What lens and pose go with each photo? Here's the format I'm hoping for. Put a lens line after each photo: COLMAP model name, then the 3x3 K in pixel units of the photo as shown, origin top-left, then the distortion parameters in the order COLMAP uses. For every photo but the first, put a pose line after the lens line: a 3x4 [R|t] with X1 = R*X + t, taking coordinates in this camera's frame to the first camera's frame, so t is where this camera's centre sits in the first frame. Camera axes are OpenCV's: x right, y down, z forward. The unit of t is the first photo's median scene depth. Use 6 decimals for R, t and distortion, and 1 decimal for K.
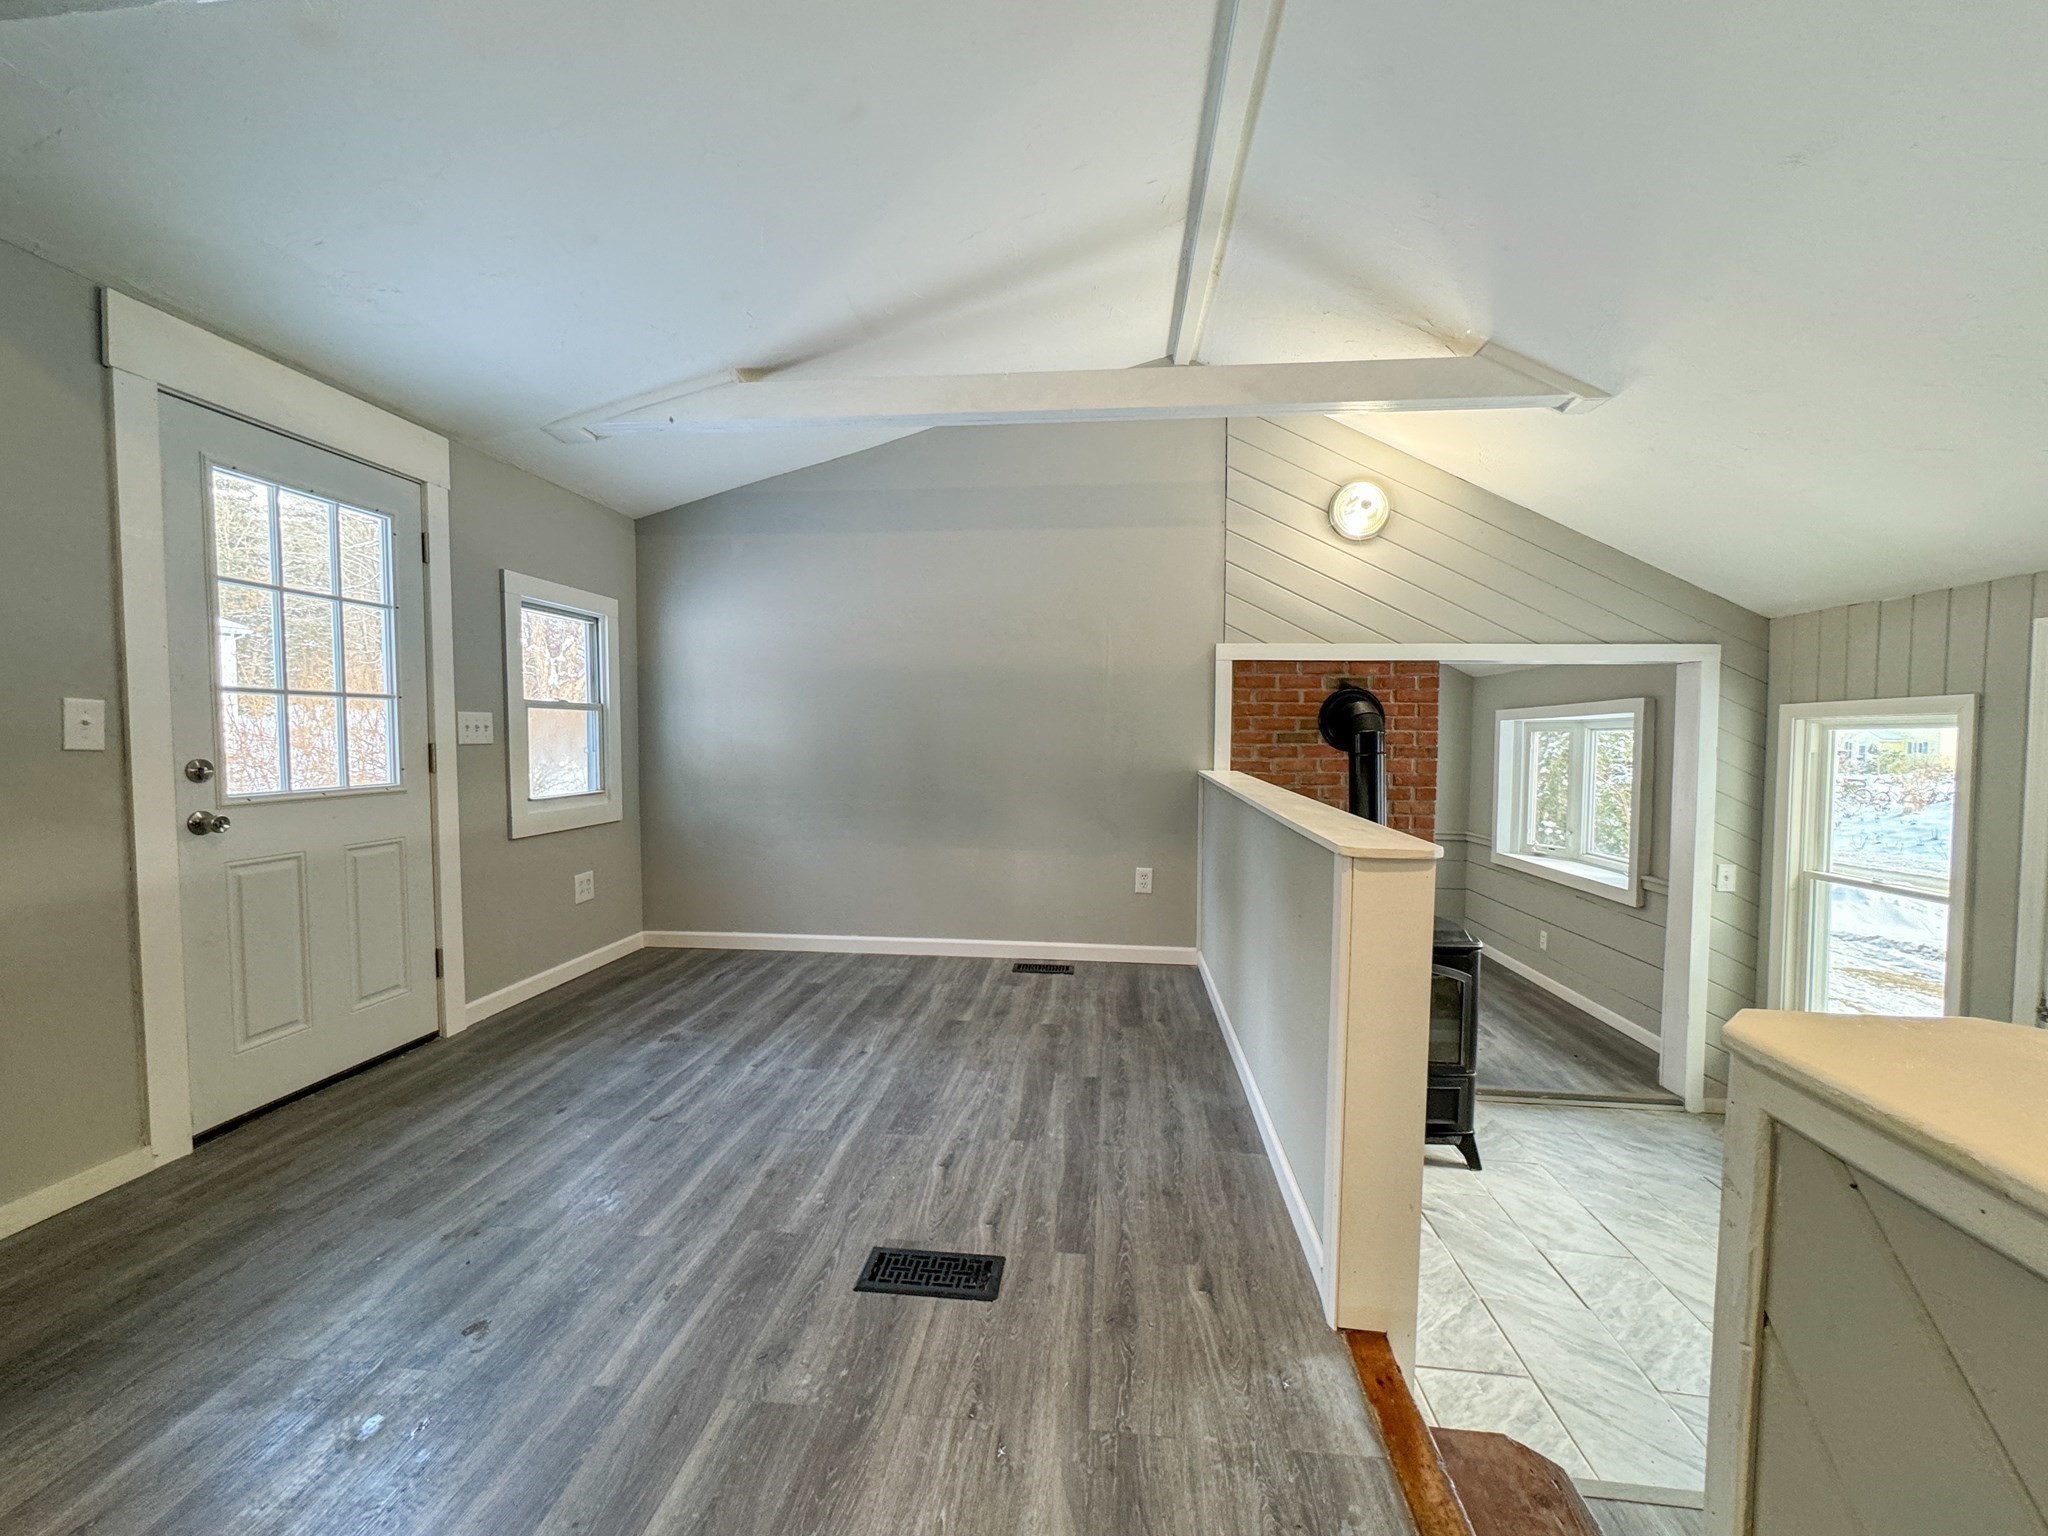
lens RADIAL K [[833.8, 0, 1010.0], [0, 833.8, 762.4], [0, 0, 1]] dist [0.001747, -0.001643]
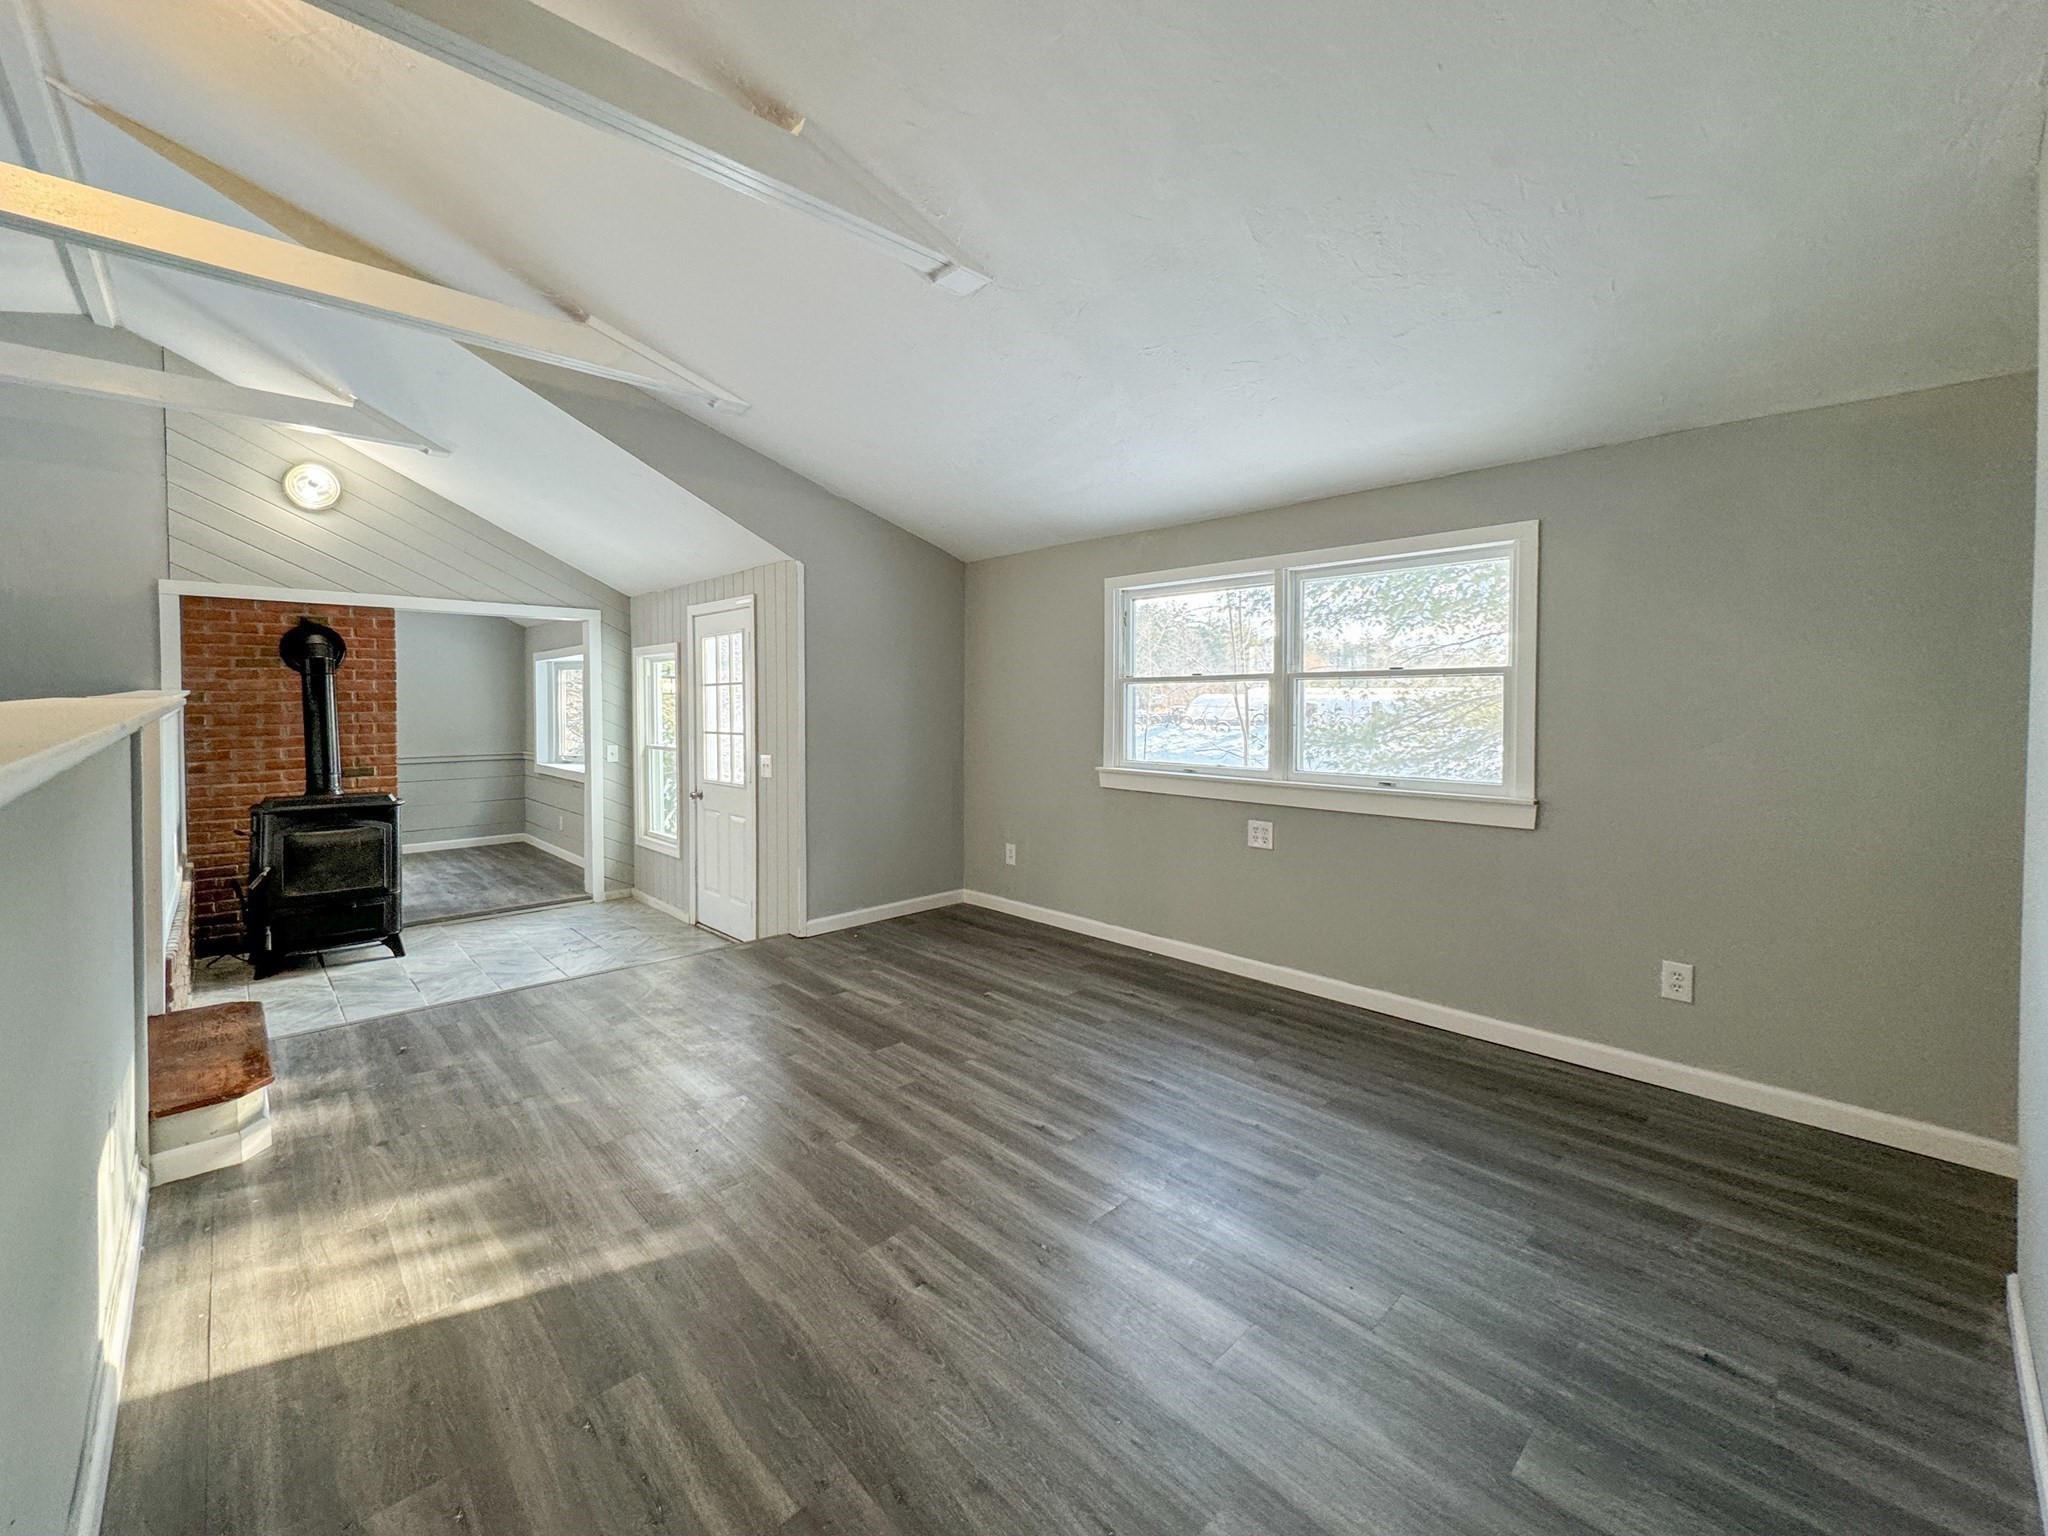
lens RADIAL K [[833.8, 0, 1029.8], [0, 833.8, 704.5], [0, 0, 1]] dist [0.001747, -0.001643]
pose [[0.624043, -0.020035, 0.781133, 0.106800], [0.039128, 0.999218, -0.005631, 0.090564], [-0.780410, 0.034078, 0.624339, -0.699125]]
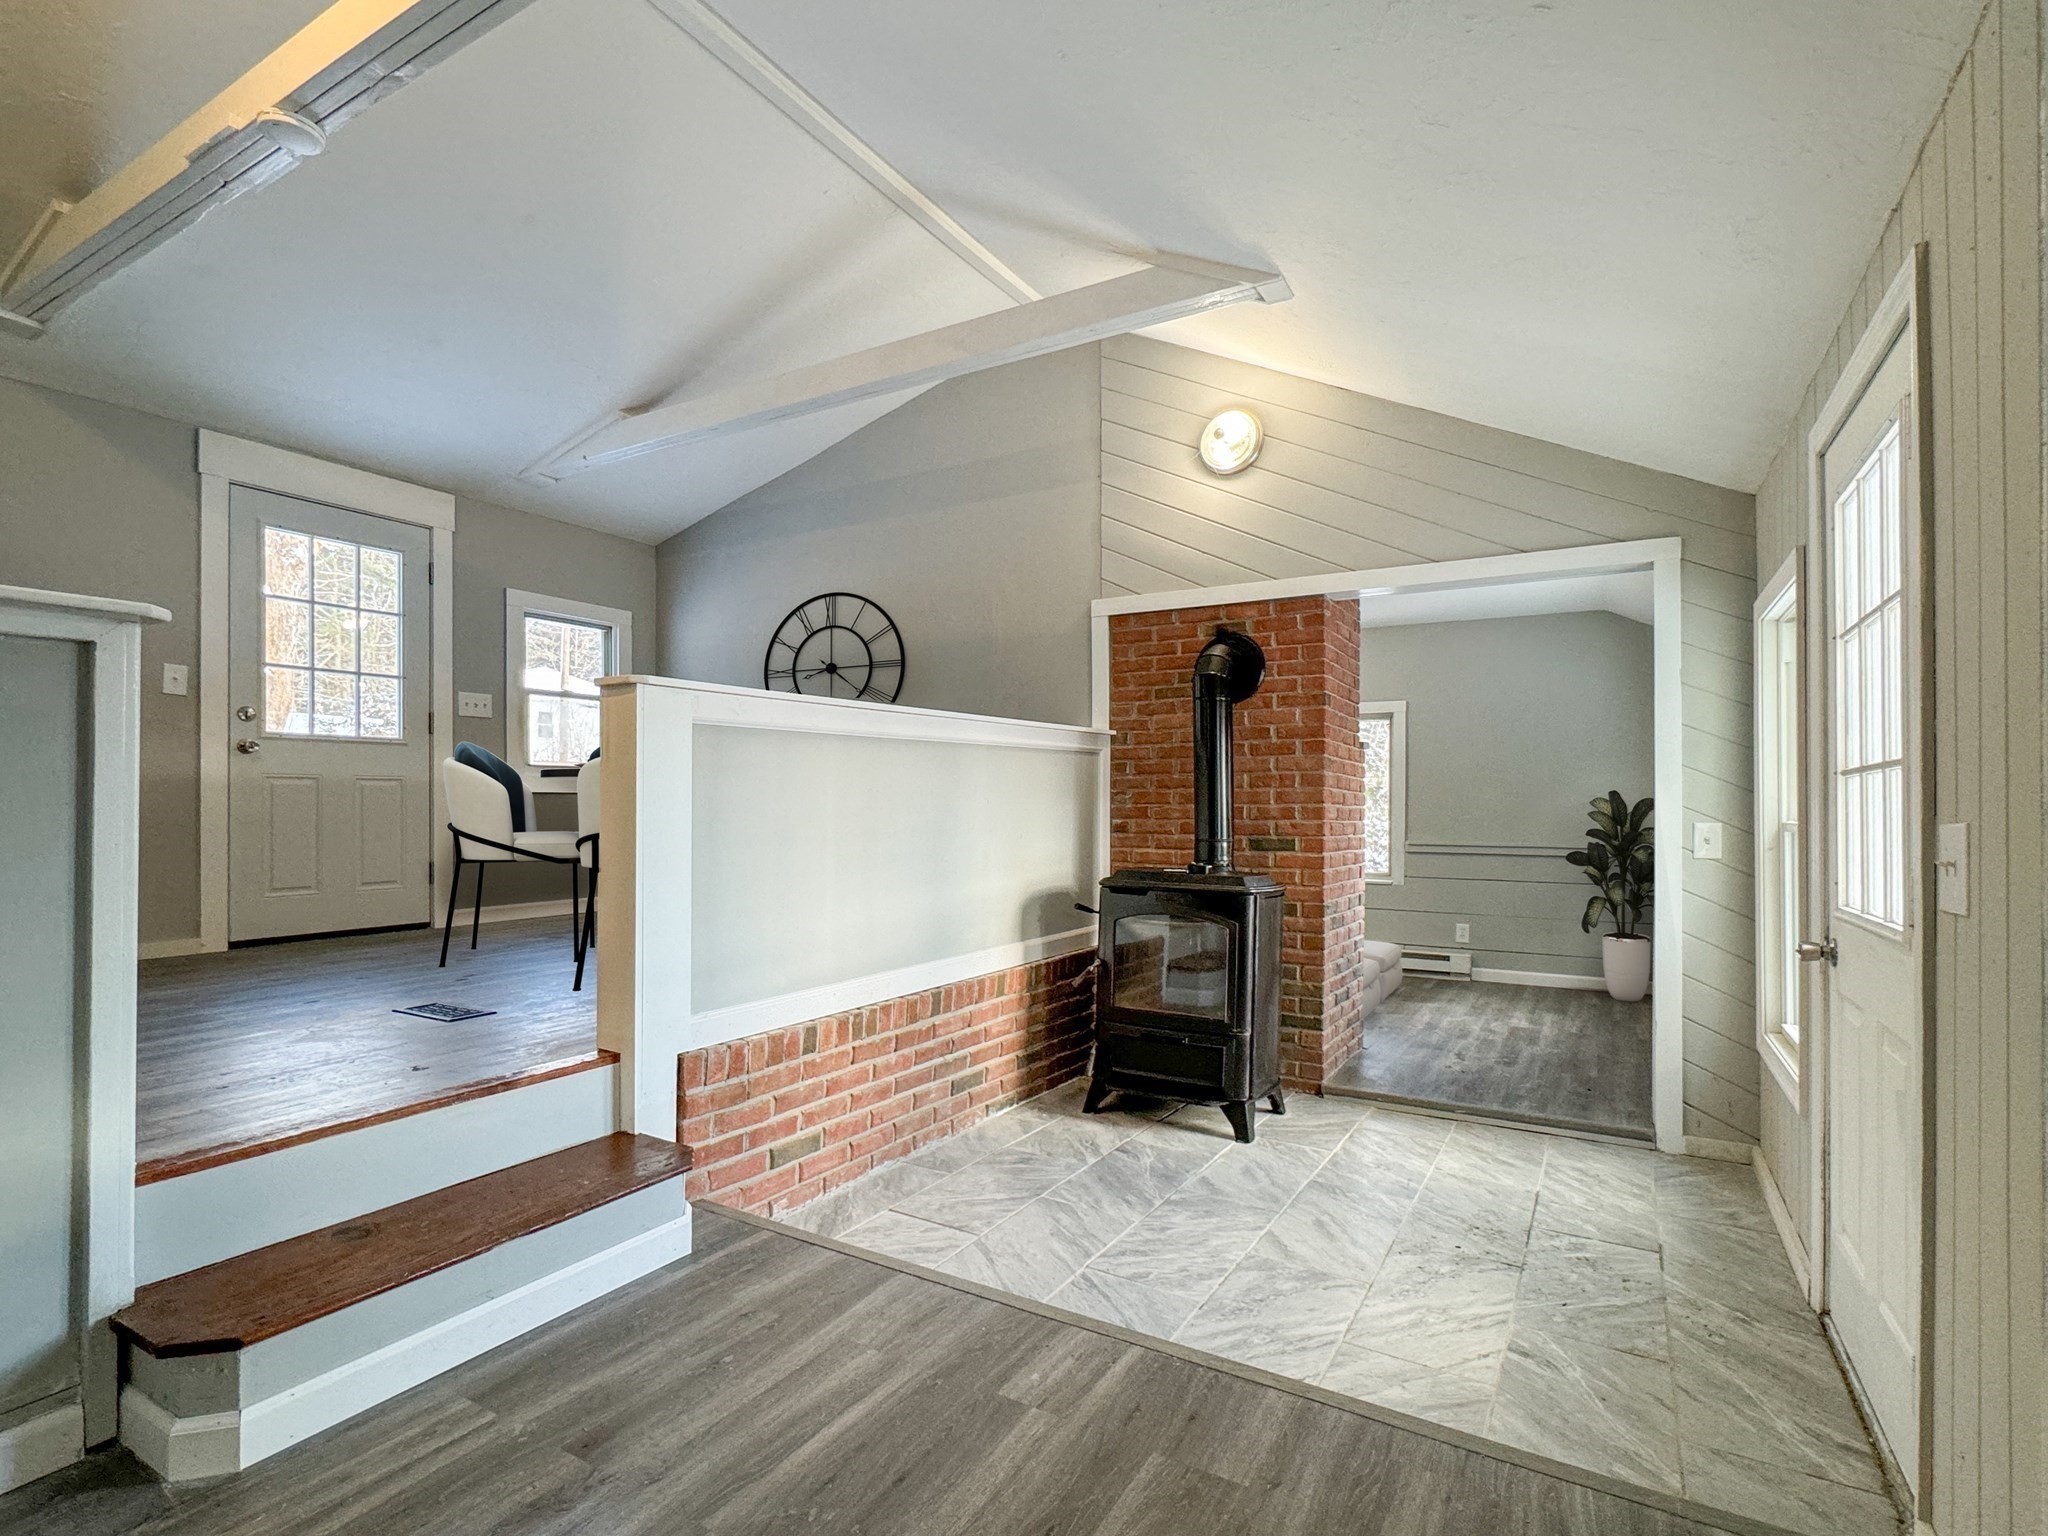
lens RADIAL K [[978.2, 0, 1036.4], [0, 978.2, 784.9], [0, 0, 1]] dist [-0.003845, -0.001438]
pose [[0.915021, -0.021388, -0.402839, 0.705910], [-0.003660, 0.998112, -0.061307, 0.155143], [0.403389, 0.057572, 0.913215, -0.054042]]
